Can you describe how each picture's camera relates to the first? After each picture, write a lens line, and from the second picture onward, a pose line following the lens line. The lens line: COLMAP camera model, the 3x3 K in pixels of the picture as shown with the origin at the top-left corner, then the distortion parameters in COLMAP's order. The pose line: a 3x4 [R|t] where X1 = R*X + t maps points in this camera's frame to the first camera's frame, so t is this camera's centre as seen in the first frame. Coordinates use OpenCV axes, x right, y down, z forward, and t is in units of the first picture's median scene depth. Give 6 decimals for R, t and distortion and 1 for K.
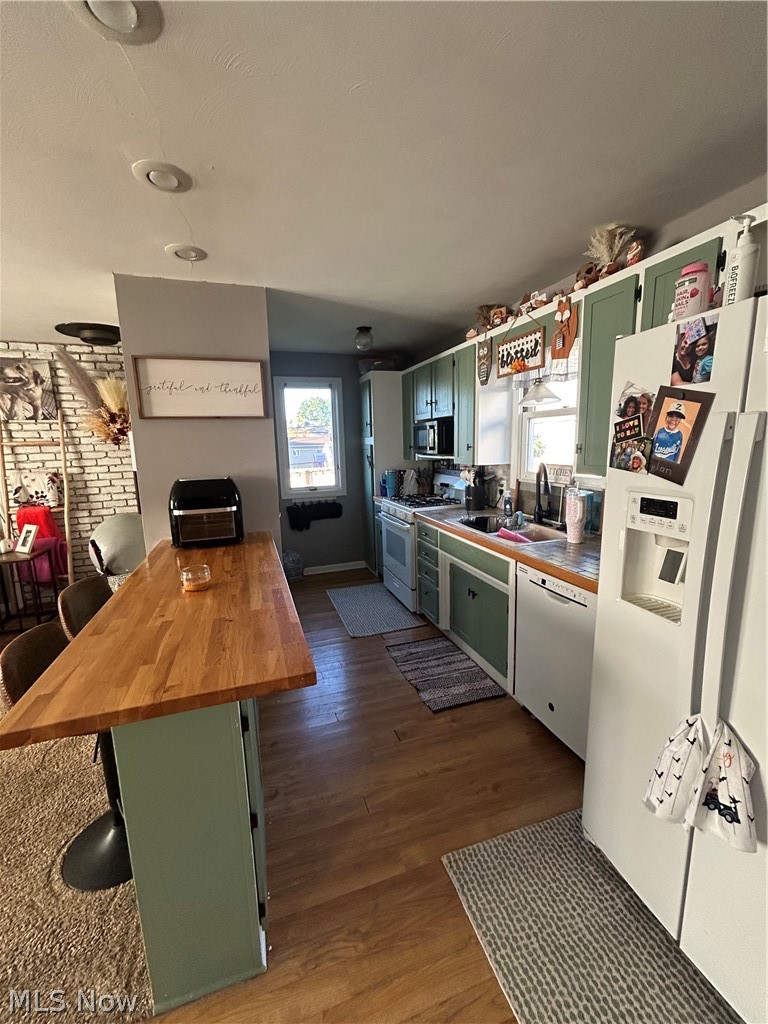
lens RADIAL K [[415.5, 0, 387.6], [0, 415.5, 514.0], [0, 0, 1]] dist [-0.005574, 0.001234]
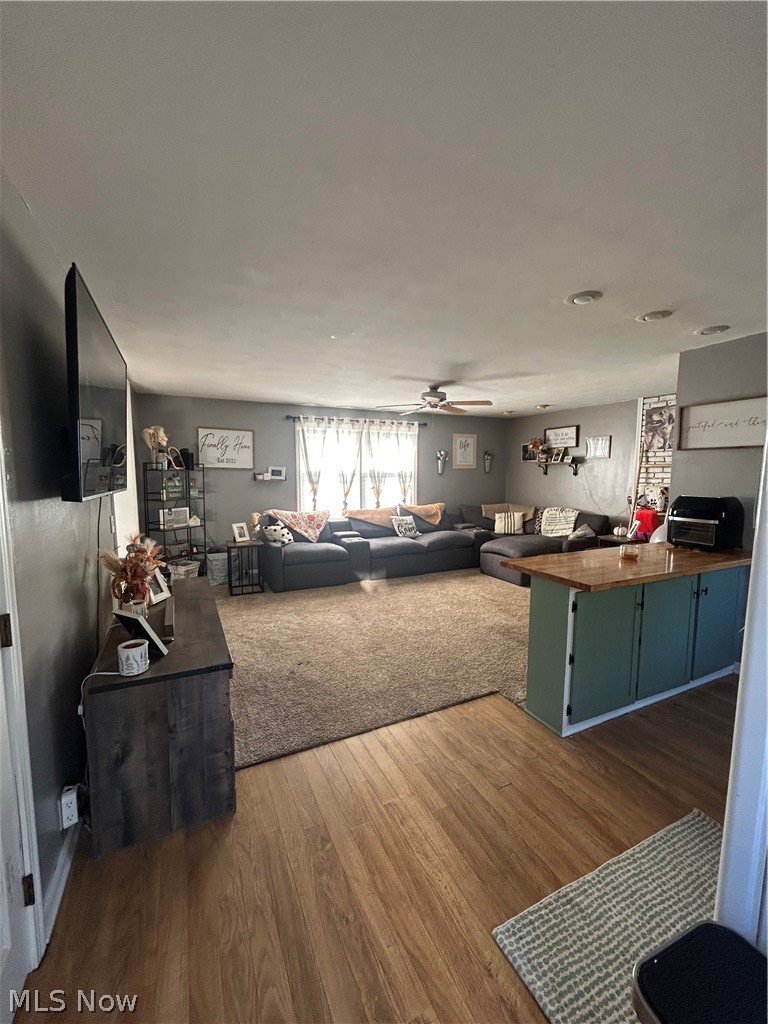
lens RADIAL K [[415.5, 0, 384.9], [0, 415.5, 515.1], [0, 0, 1]] dist [-0.005574, 0.001234]
pose [[0.119956, 0.130233, -0.984200, 0.479416], [-0.170832, 0.979279, 0.108760, 0.000299], [0.977971, 0.155087, 0.139718, -0.089214]]
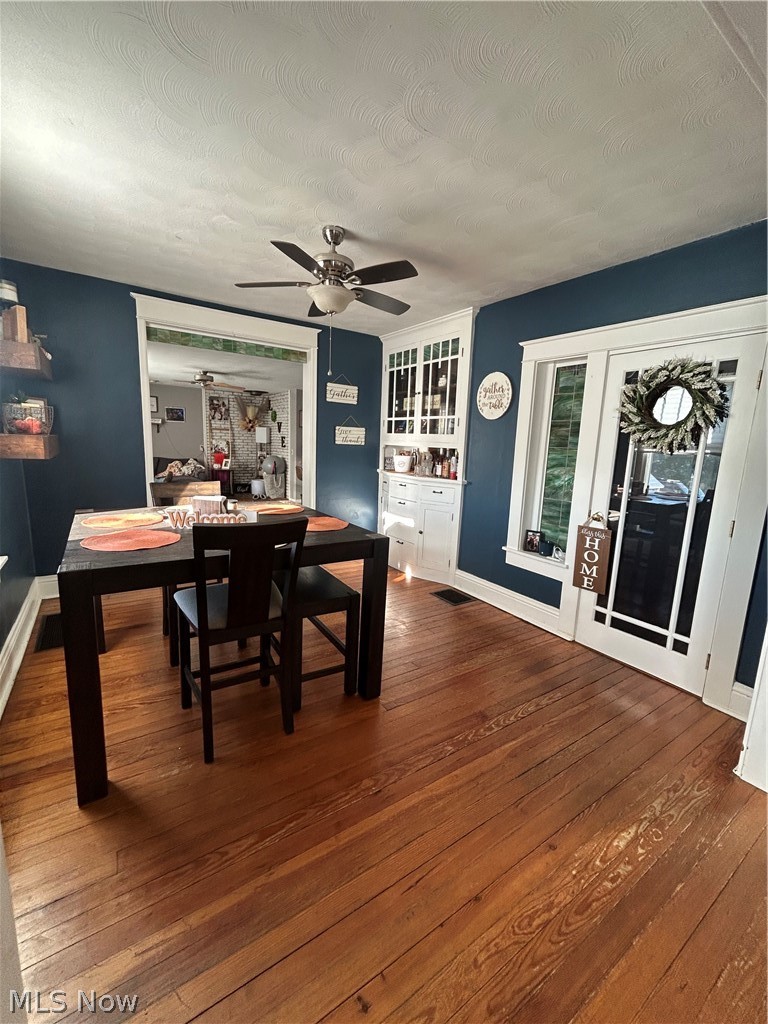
lens RADIAL K [[415.5, 0, 387.2], [0, 415.5, 514.6], [0, 0, 1]] dist [-0.005574, 0.001234]
pose [[0.962929, 0.018615, 0.269111, -0.576843], [-0.019802, 0.999802, 0.001695, 0.369701], [-0.269026, -0.006961, 0.963108, -1.944787]]
